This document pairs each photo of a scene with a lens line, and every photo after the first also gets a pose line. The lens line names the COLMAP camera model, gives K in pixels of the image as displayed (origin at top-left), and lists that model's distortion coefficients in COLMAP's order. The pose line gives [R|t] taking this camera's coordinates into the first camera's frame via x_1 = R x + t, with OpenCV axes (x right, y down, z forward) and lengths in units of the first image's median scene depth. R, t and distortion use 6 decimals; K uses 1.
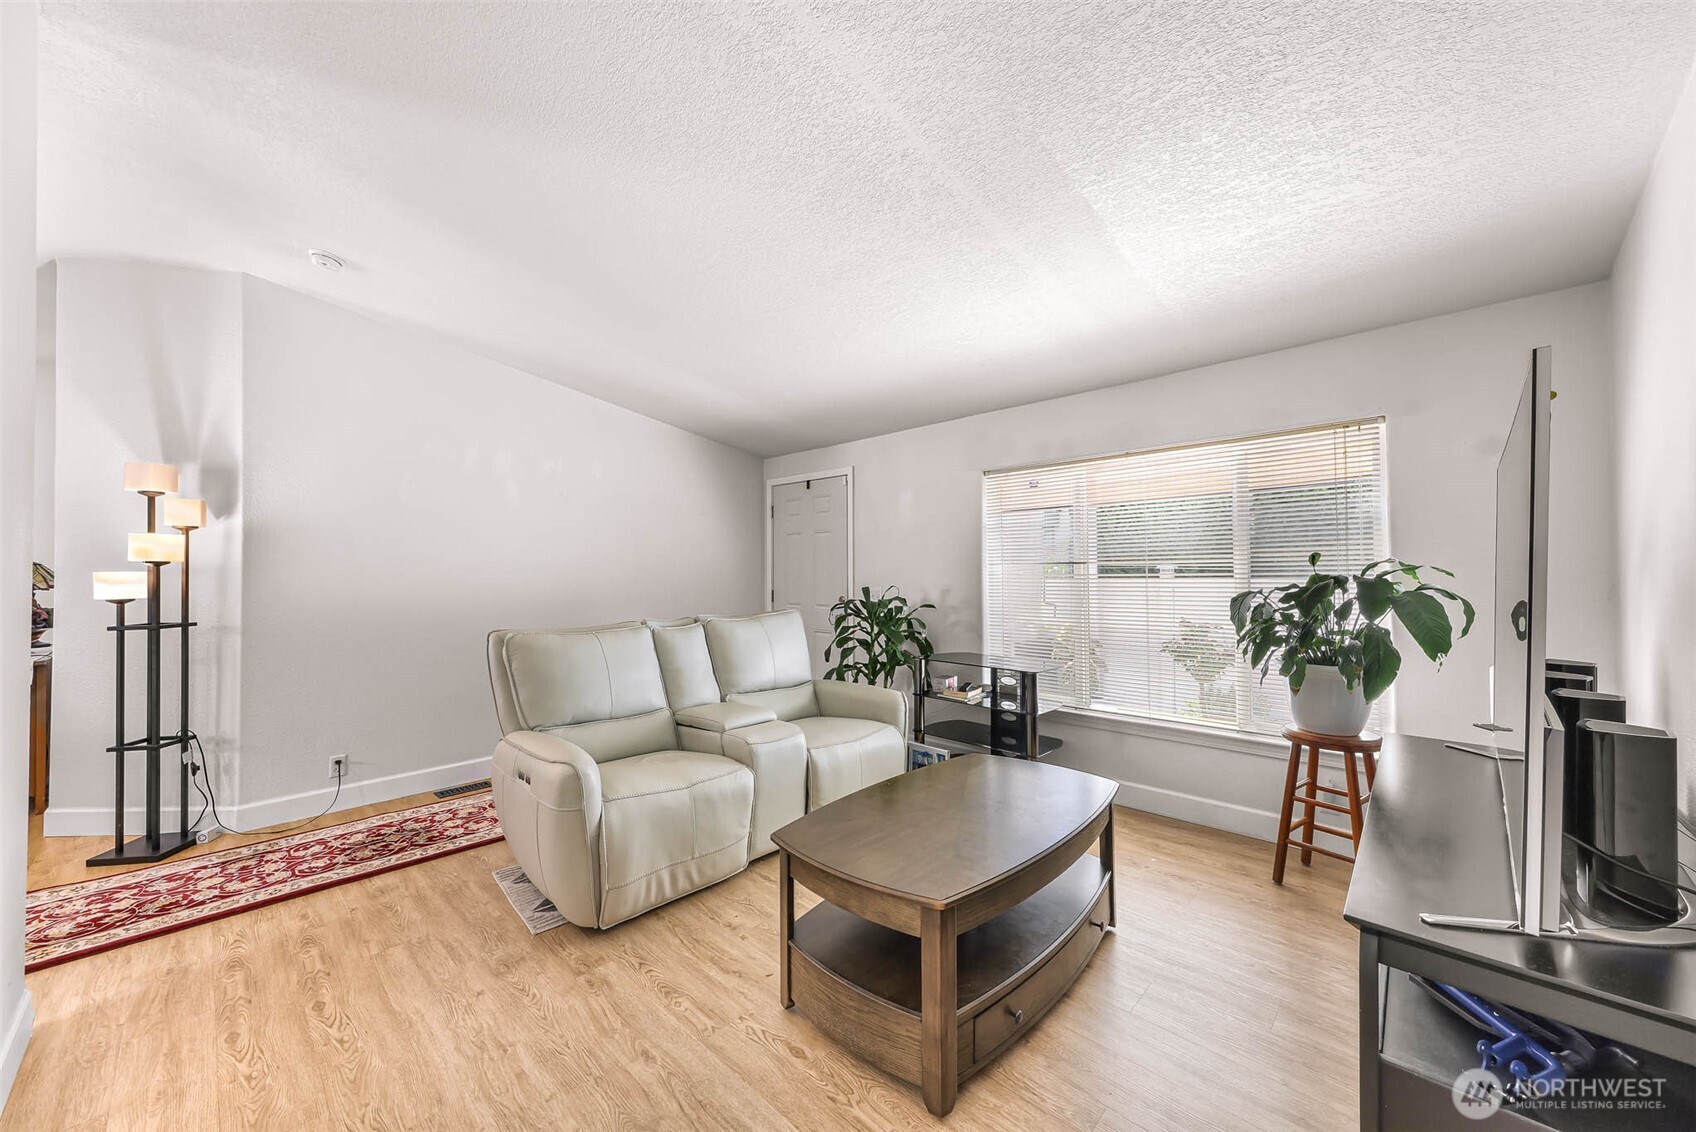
lens RADIAL K [[582.2, 0, 844.2], [0, 582.2, 557.8], [0, 0, 1]] dist [0.001926, 0.000095]
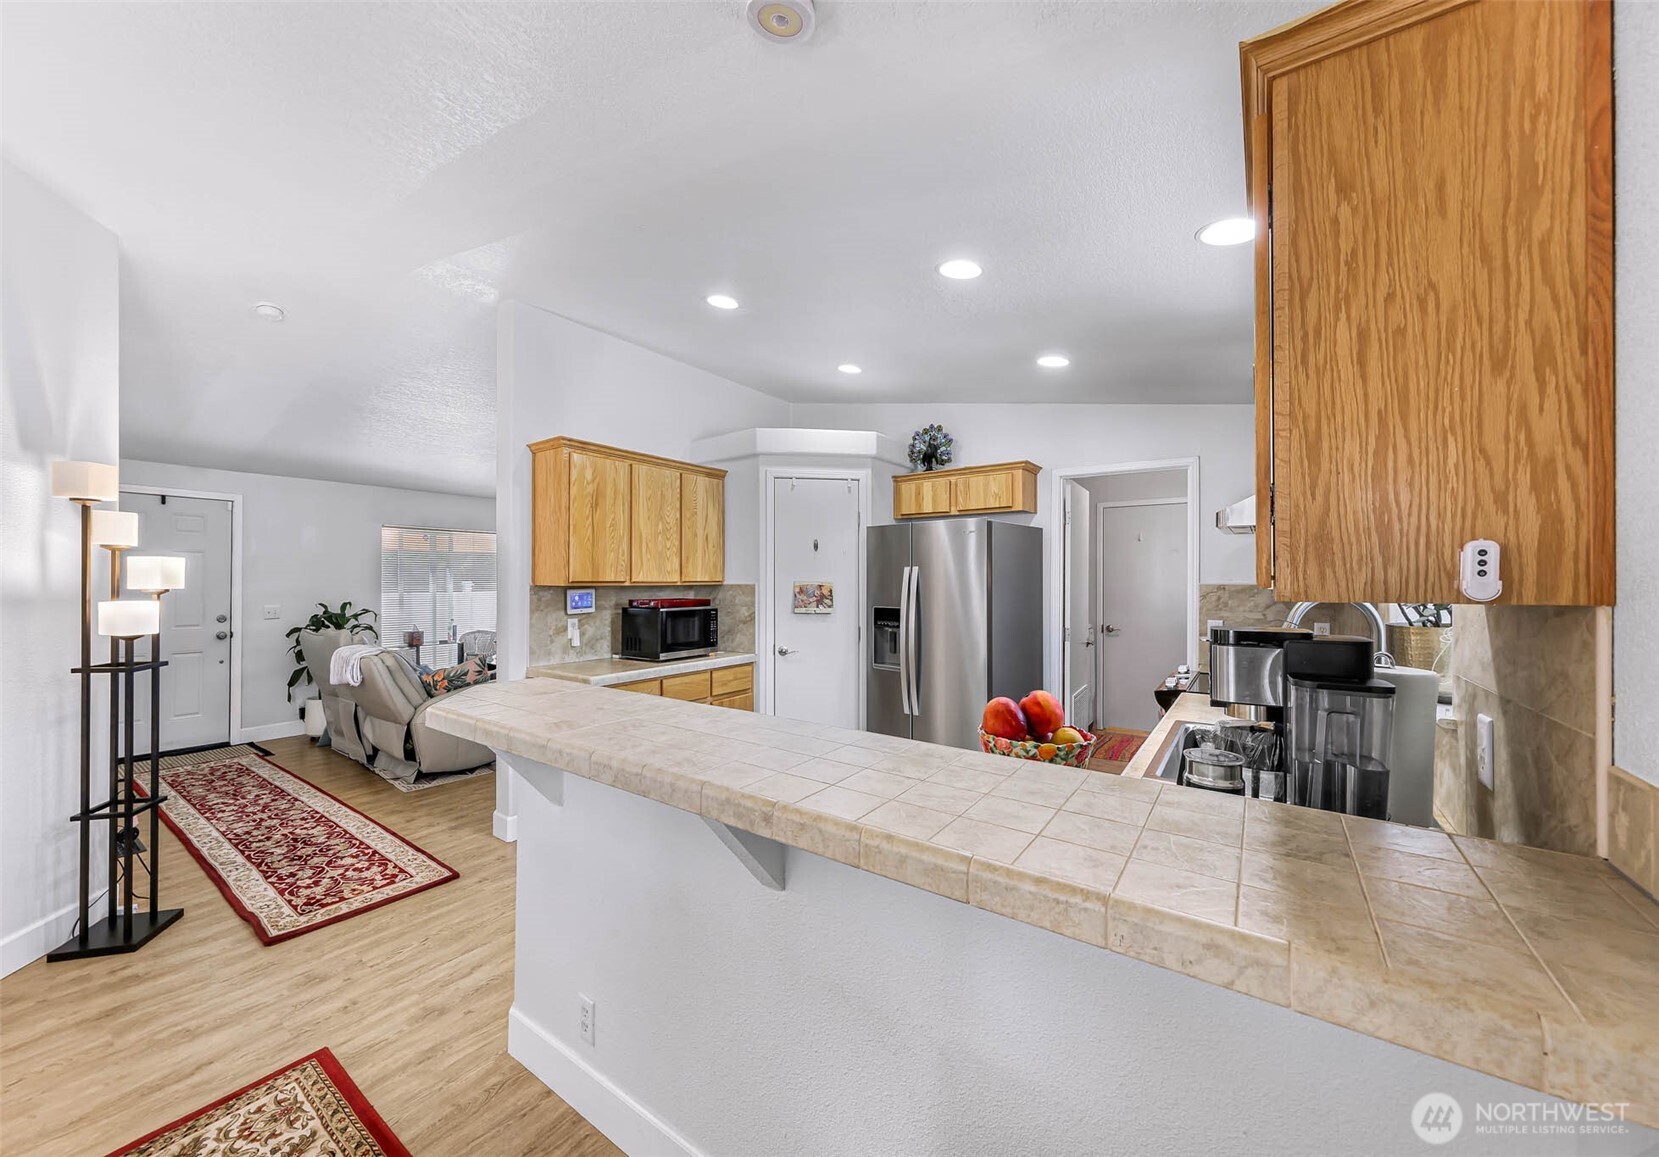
lens RADIAL K [[662.1, 0, 800.5], [0, 662.1, 570.3], [0, 0, 1]] dist [0.000644, 0.000219]
pose [[-0.128814, 0.005327, 0.991654, -2.528598], [-0.013020, 0.999890, -0.007063, -0.032837], [-0.991583, -0.013821, -0.128730, 0.211942]]
